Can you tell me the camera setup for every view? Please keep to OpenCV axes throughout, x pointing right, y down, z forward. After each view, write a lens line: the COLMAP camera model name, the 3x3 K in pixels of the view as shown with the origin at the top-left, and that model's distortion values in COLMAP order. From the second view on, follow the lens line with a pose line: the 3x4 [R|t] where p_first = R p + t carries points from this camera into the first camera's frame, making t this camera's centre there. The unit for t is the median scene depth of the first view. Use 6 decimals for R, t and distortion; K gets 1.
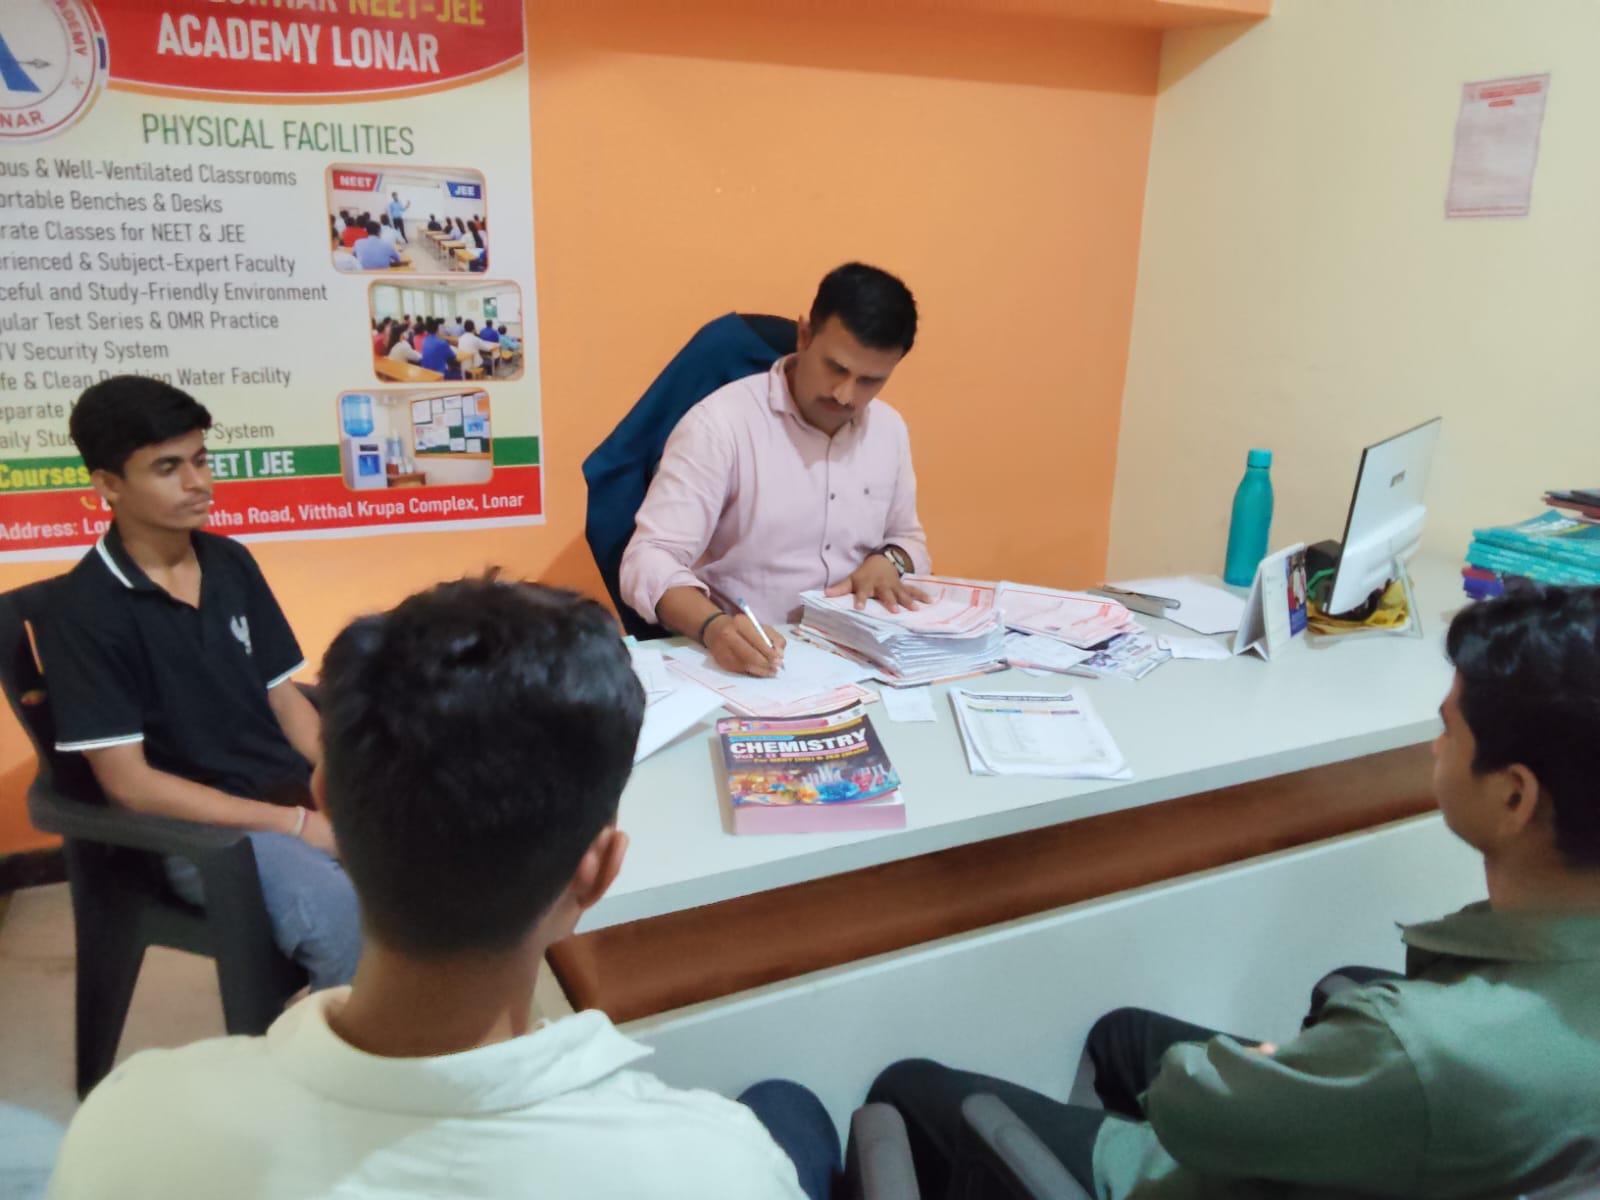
lens RADIAL K [[1238.2, 0, 800.0], [0, 1238.2, 600.0], [0, 0, 1]] dist [0.063932, -0.104935]
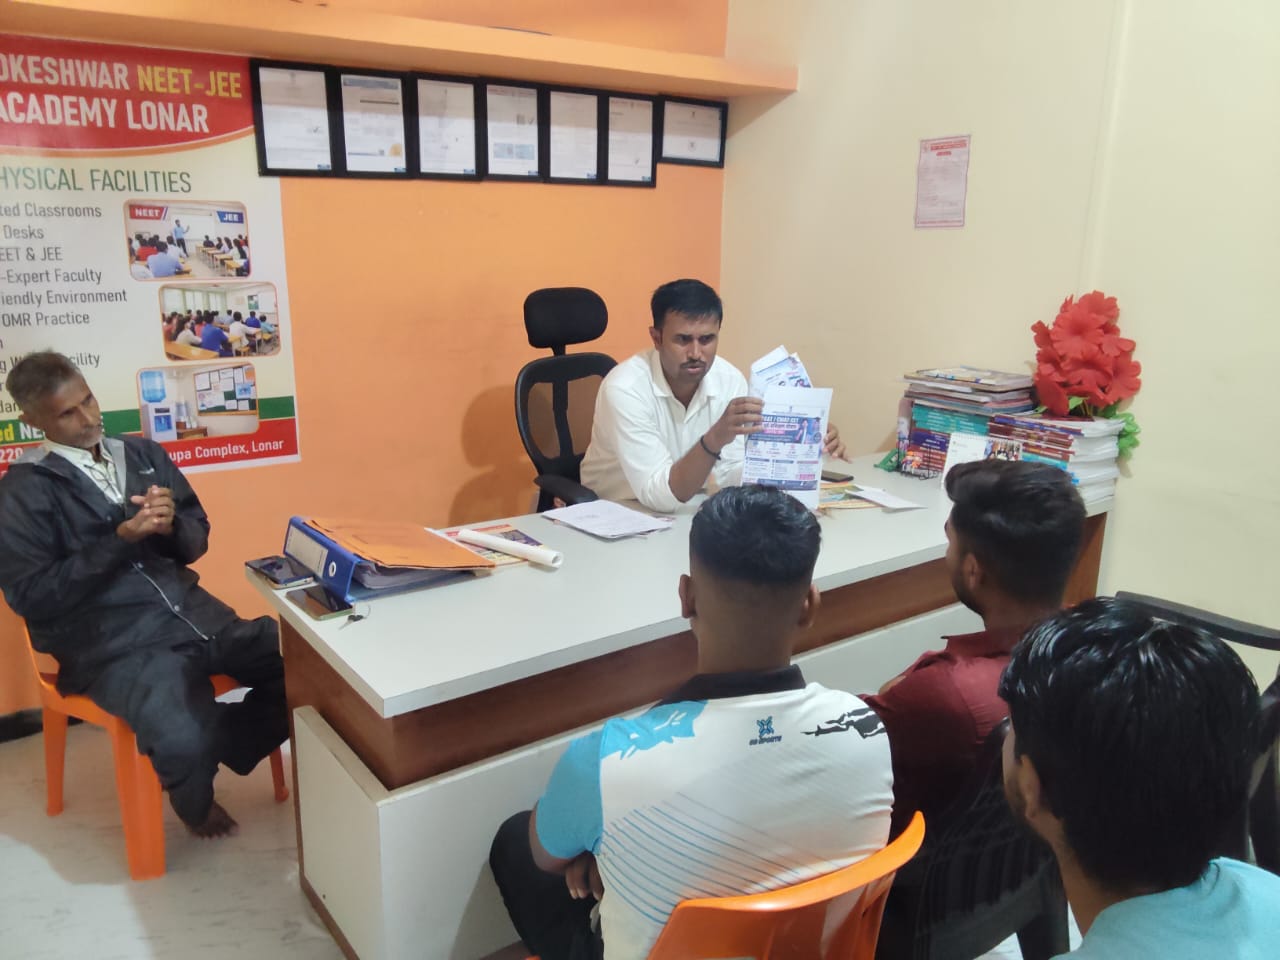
lens RADIAL K [[1005.9, 0, 638.3], [0, 1005.9, 481.4], [0, 0, 1]] dist [0.047809, -0.070682]
pose [[0.984892, -0.055573, 0.164009, -0.030771], [0.060872, 0.997768, -0.027459, 0.013414], [-0.162117, 0.037027, 0.986077, -0.140738]]
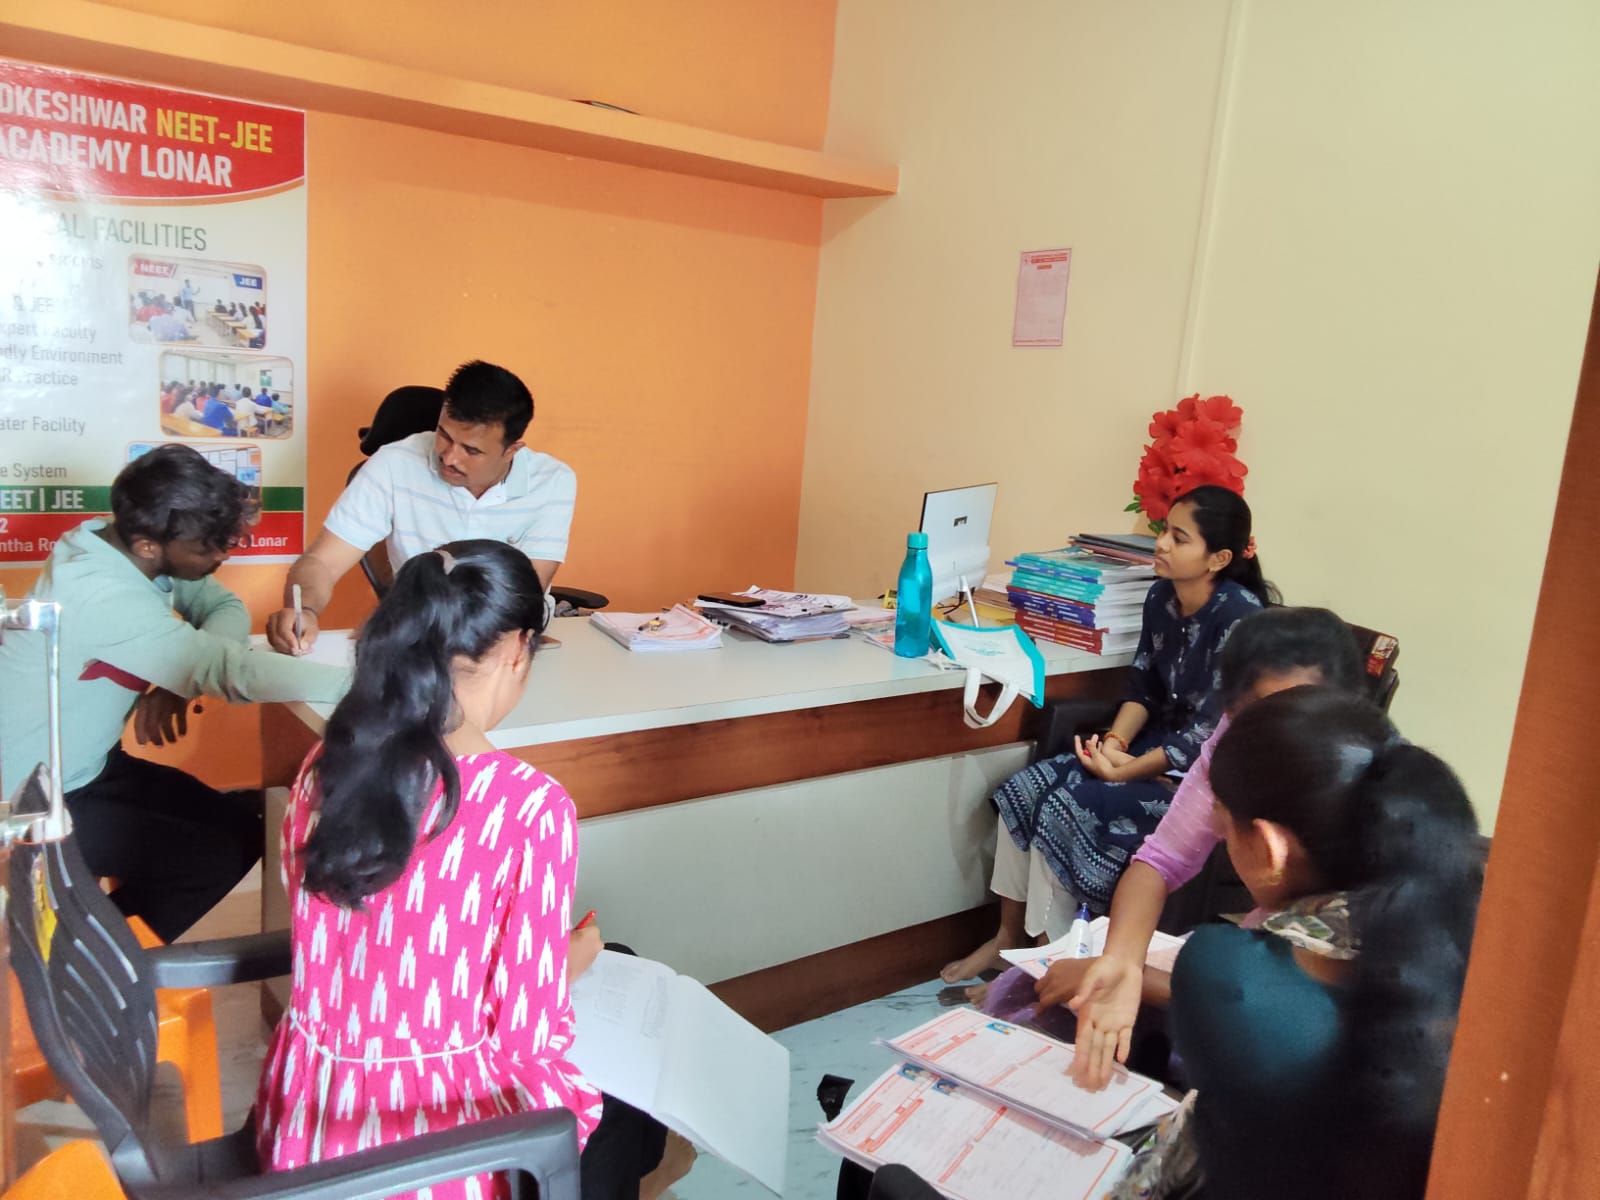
lens RADIAL K [[1258.4, 0, 794.0], [0, 1258.4, 597.3], [0, 0, 1]] dist [0.043747, -0.058784]
pose [[0.980398, 0.012374, 0.196639, 0.012136], [0.006643, 0.995383, -0.095756, 0.098100], [-0.196916, 0.095185, 0.975789, -0.275621]]
